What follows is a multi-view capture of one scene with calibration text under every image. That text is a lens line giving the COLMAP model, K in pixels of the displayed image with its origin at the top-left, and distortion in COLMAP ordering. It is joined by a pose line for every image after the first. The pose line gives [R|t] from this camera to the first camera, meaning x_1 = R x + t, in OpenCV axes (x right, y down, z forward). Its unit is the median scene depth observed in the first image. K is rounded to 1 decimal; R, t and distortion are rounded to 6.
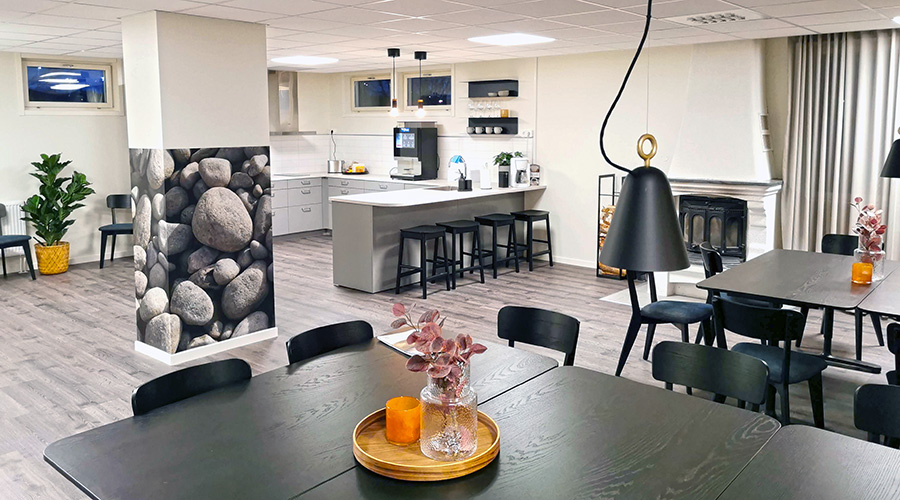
lens RADIAL K [[699.9, 0, 449.2], [0, 699.9, 248.2], [0, 0, 1]] dist [-0.002463, -0.000044]
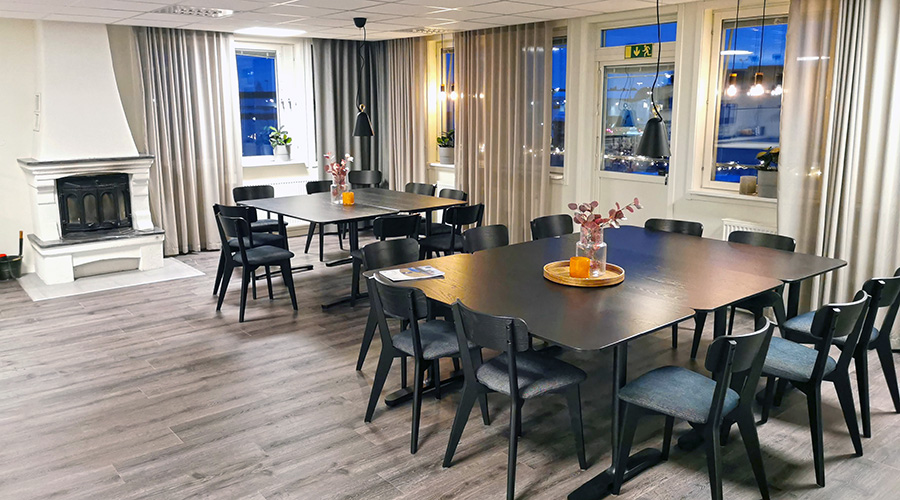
lens RADIAL K [[699.9, 0, 449.1], [0, 699.9, 248.5], [0, 0, 1]] dist [-0.002463, -0.000044]
pose [[0.163780, -0.191225, 0.967786, -0.586022], [0.180139, 0.970335, 0.161243, -0.042550], [-0.969910, 0.147928, 0.193369, 0.333113]]
